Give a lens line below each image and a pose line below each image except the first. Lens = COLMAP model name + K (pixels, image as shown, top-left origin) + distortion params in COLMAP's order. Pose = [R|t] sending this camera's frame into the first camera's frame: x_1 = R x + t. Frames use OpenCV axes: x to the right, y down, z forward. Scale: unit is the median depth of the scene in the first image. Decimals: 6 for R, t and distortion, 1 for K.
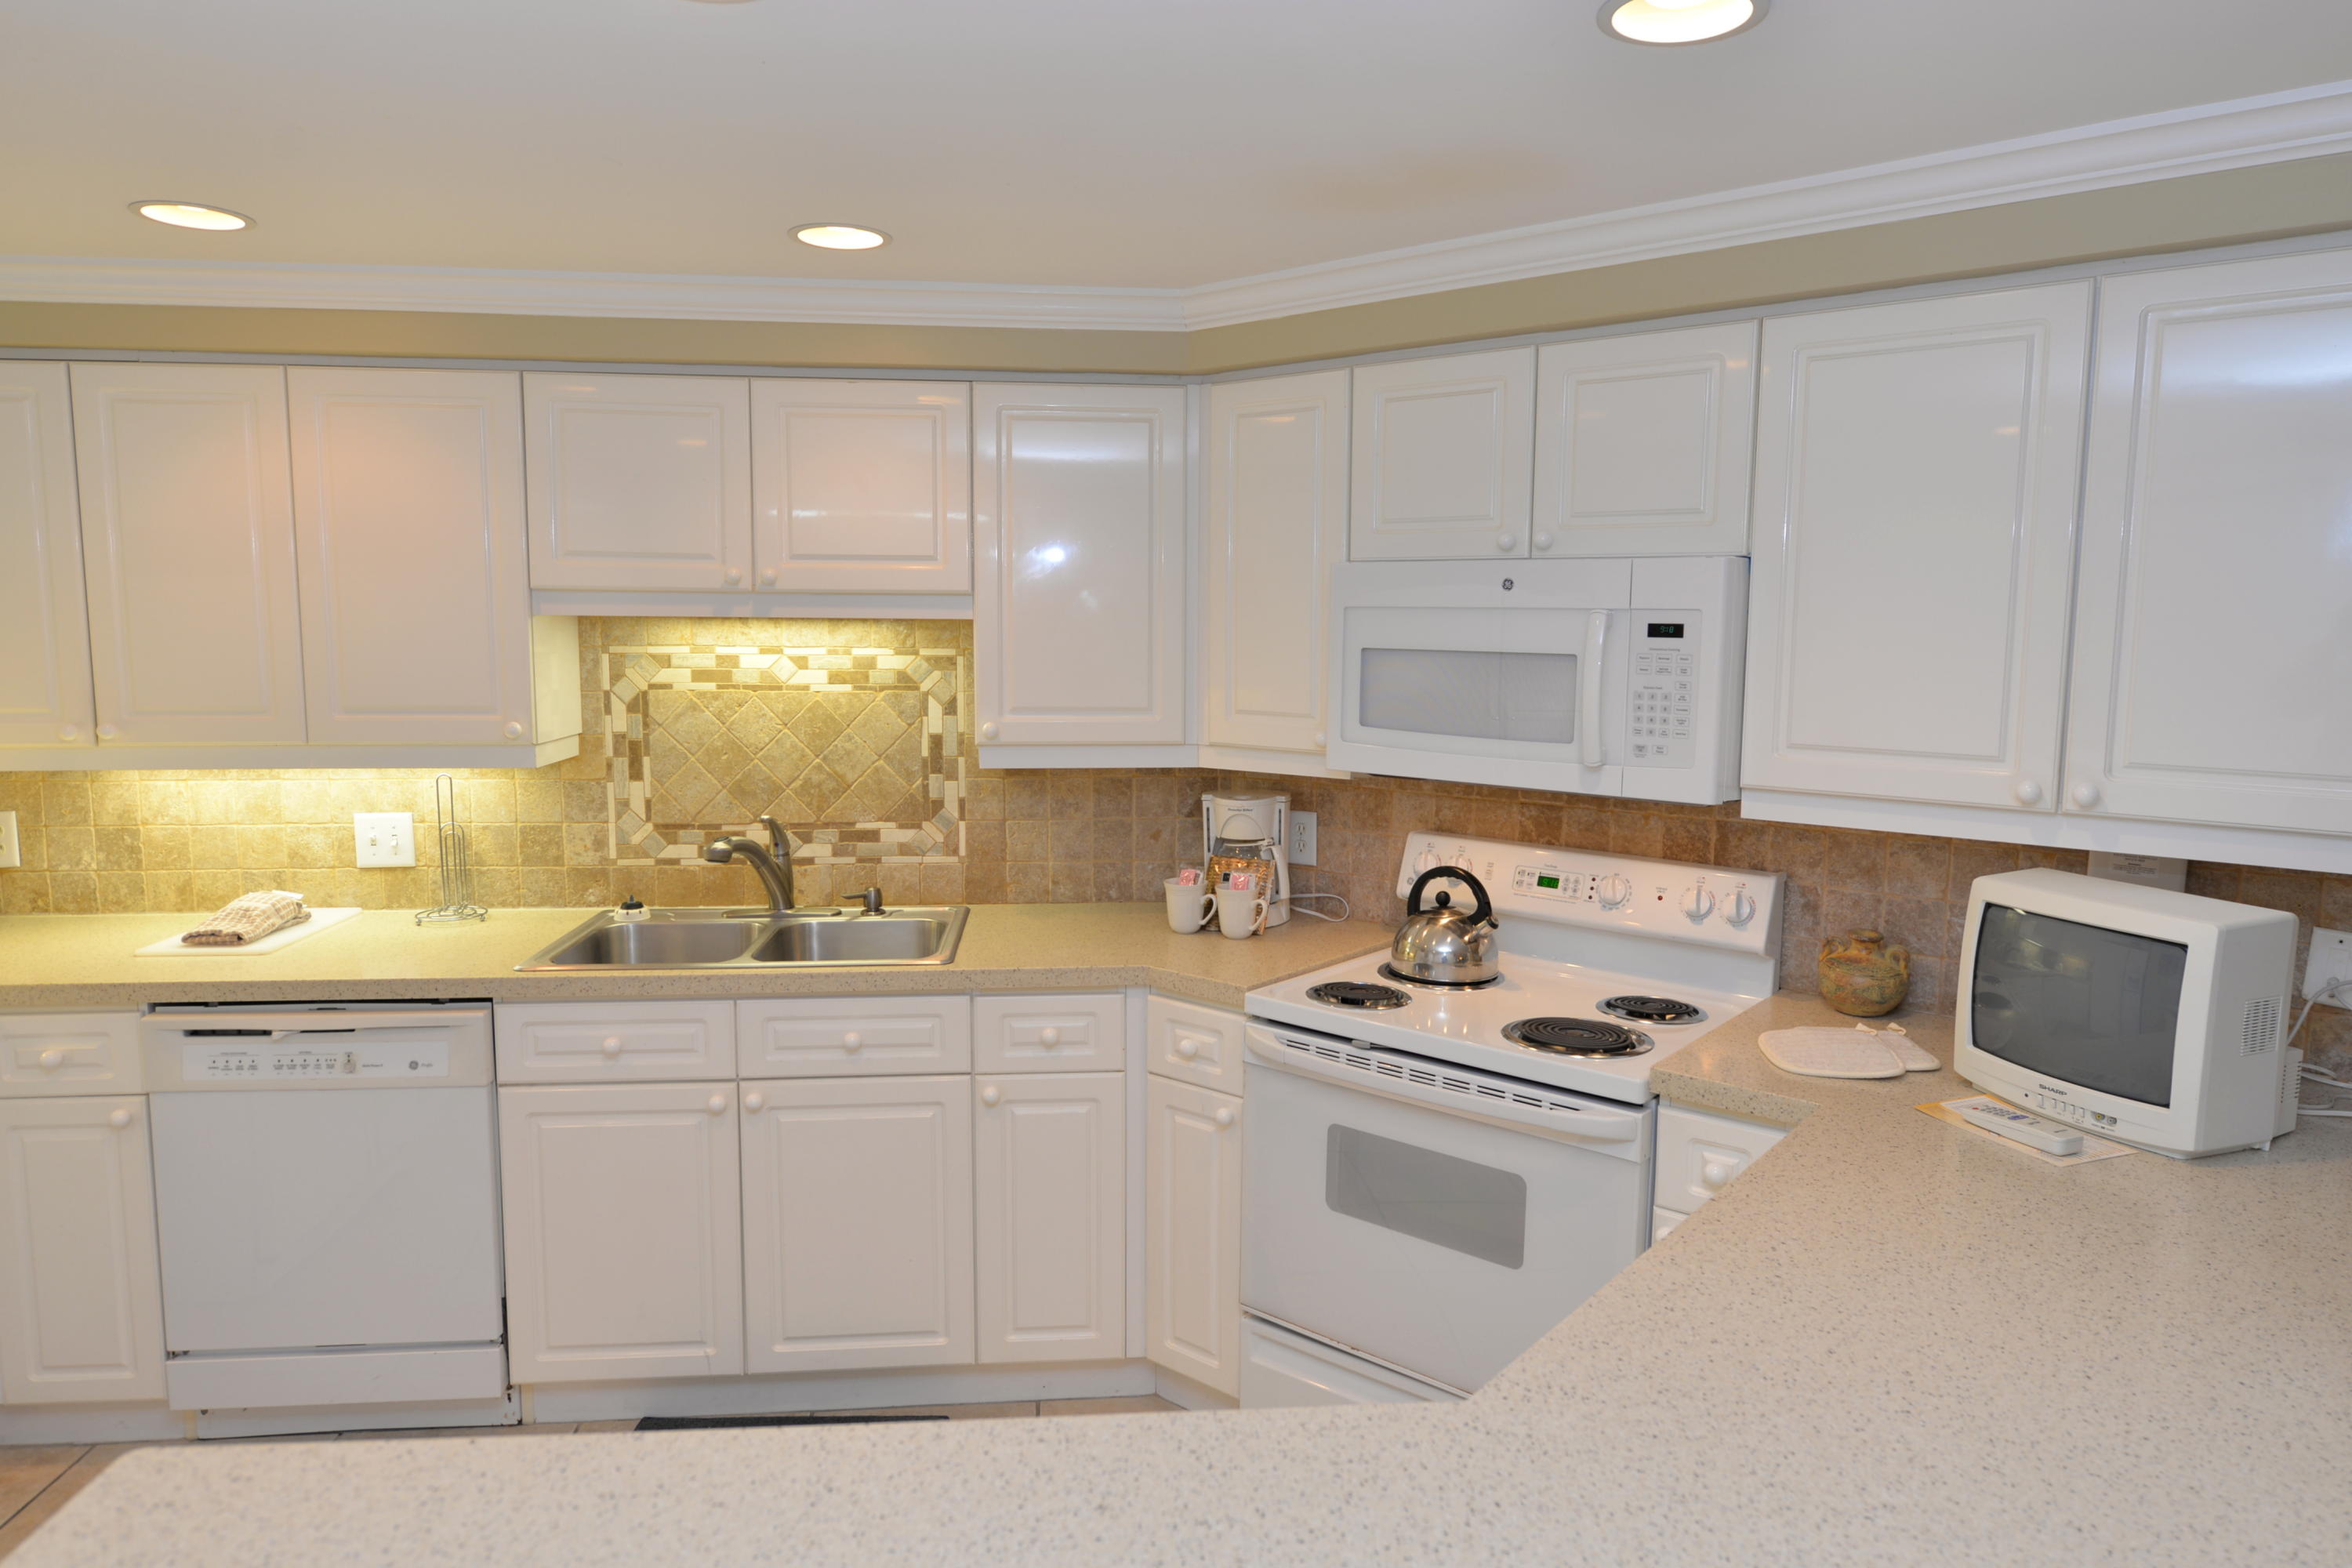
lens RADIAL K [[1471.7, 0, 1178.2], [0, 1471.7, 777.4], [0, 0, 1]] dist [0.002165, -0.000864]
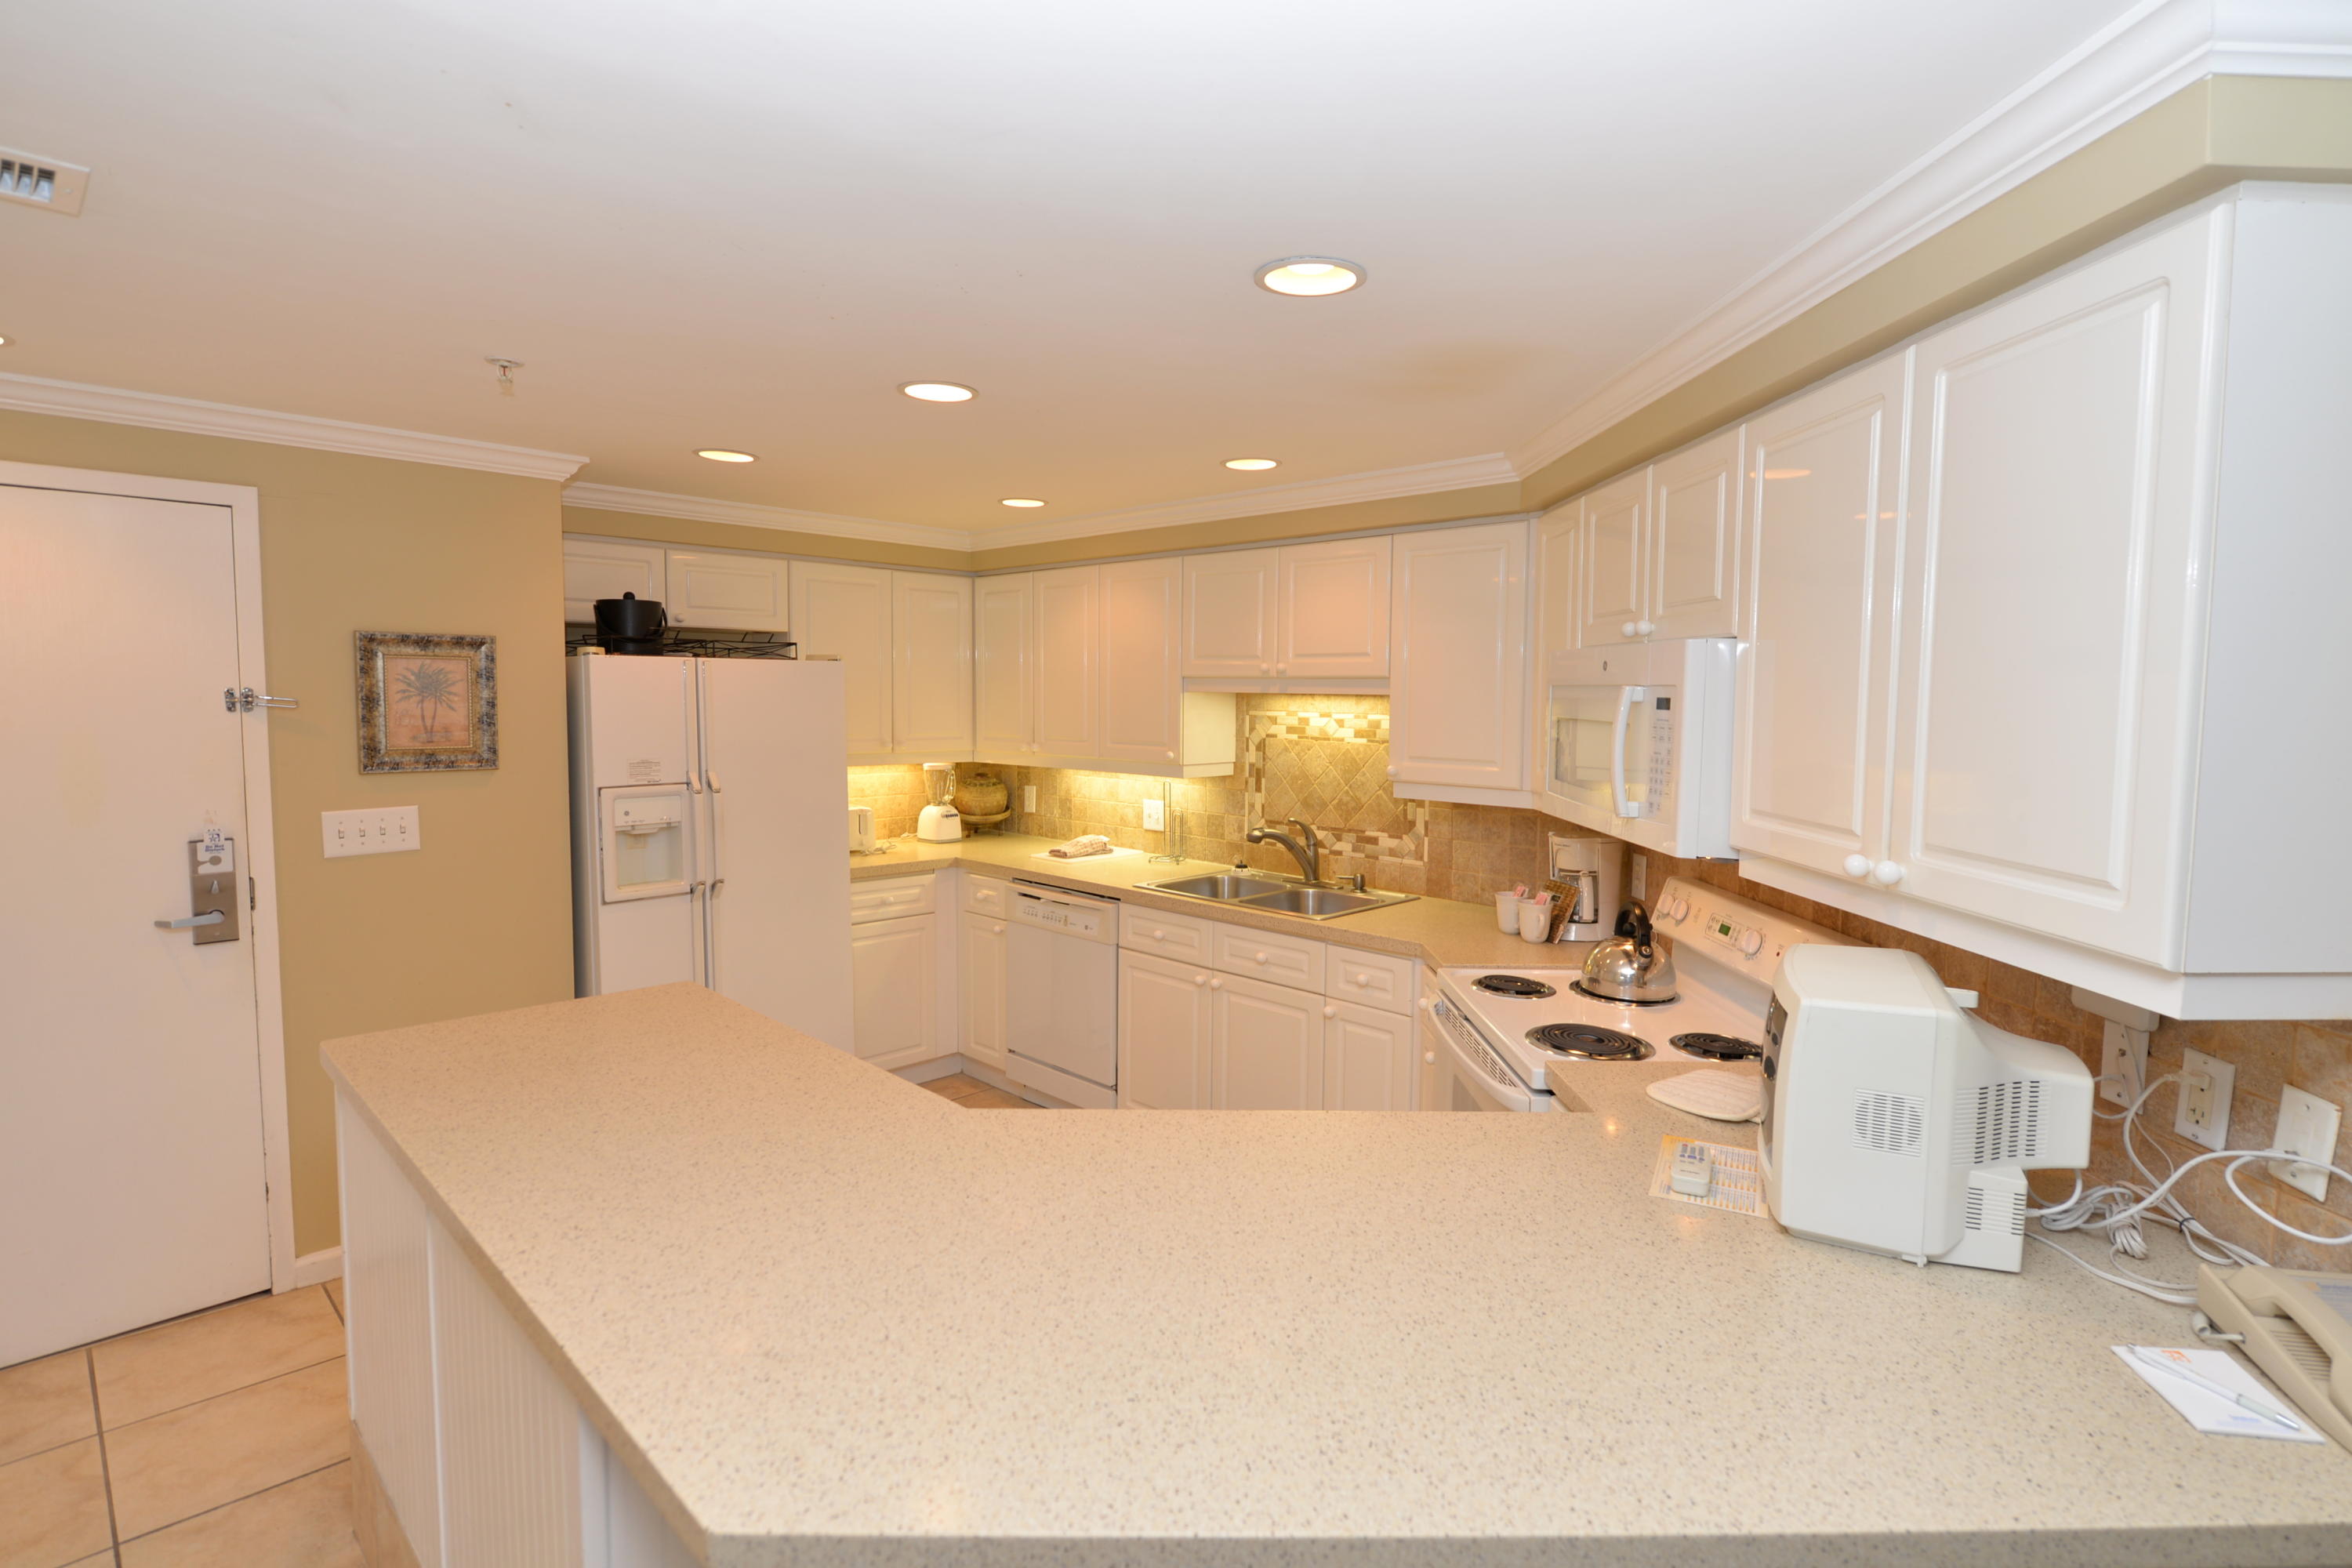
lens RADIAL K [[1164.3, 0, 1176.0], [0, 1164.3, 784.0], [0, 0, 1]] dist [-0.000201, 0.000198]
pose [[0.639614, 0.061195, -0.766257, 0.572759], [-0.089451, 0.995979, 0.004874, -0.005395], [0.763474, 0.065425, 0.642516, 0.091520]]
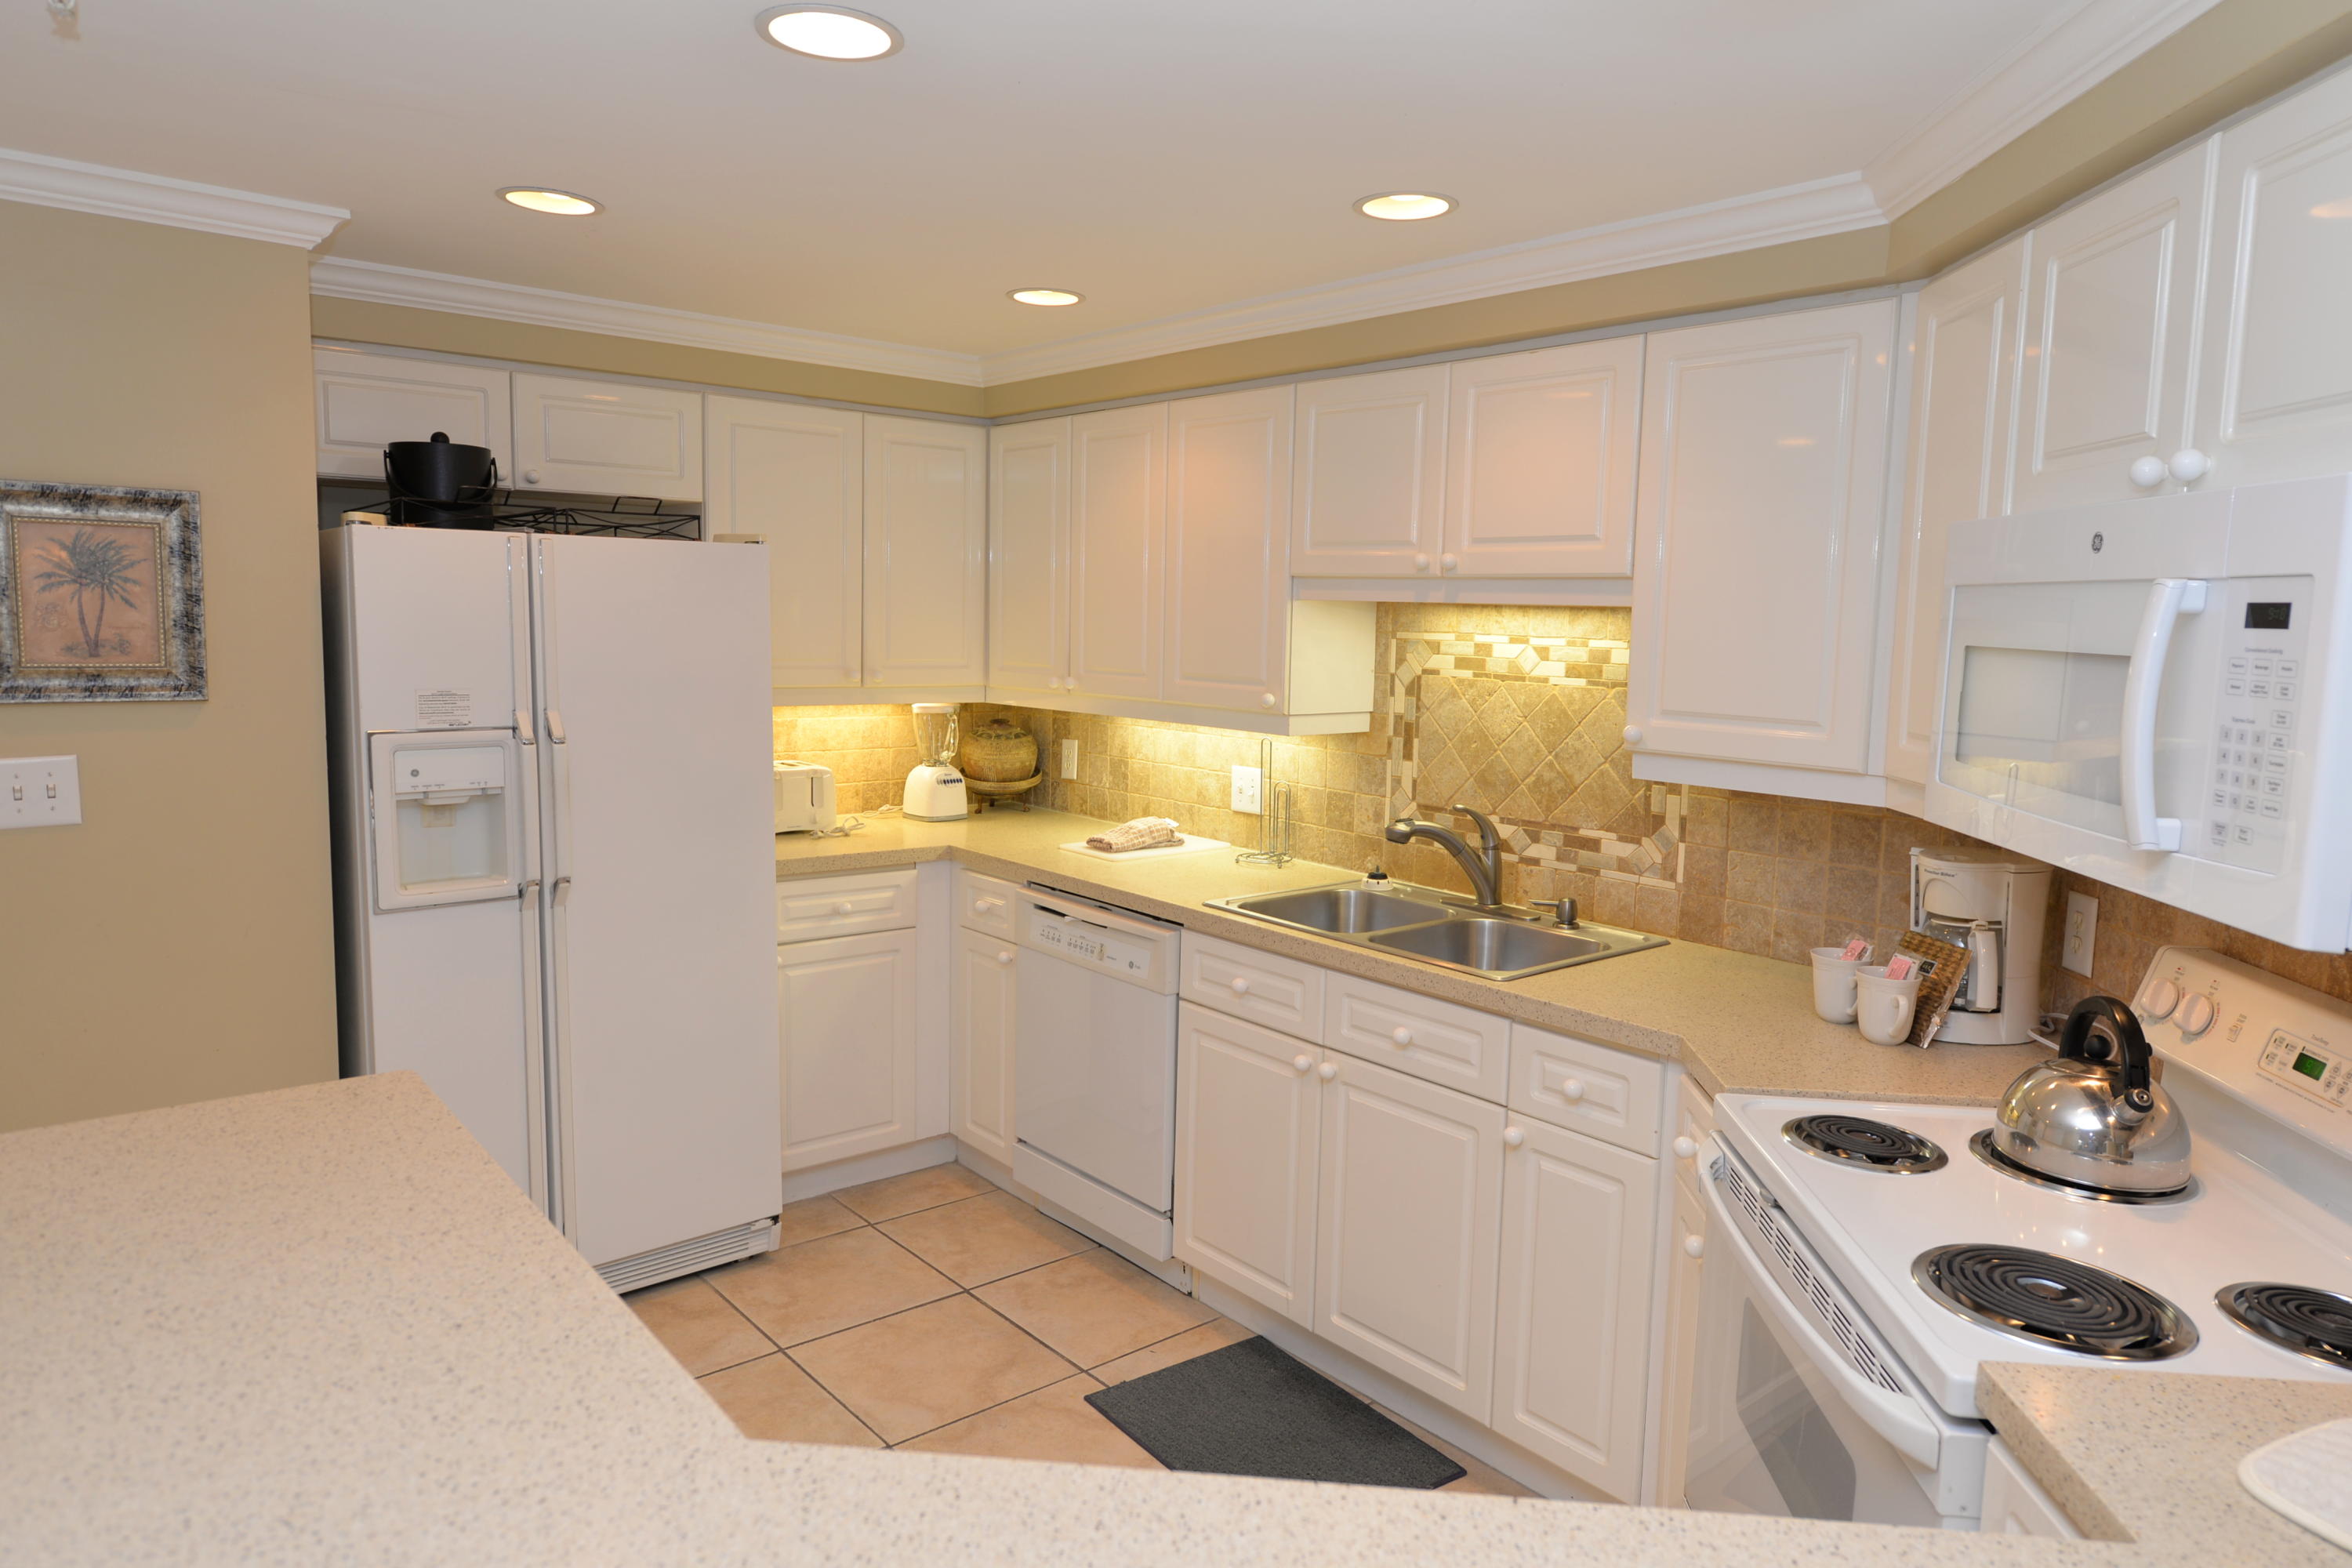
lens RADIAL K [[1471.7, 0, 1178.2], [0, 1471.7, 777.4], [0, 0, 1]] dist [0.002165, -0.000864]
pose [[0.564778, 0.100377, -0.819115, 0.402014], [-0.110802, 0.992811, 0.045264, -0.015236], [0.817770, 0.065195, 0.571840, 0.266822]]
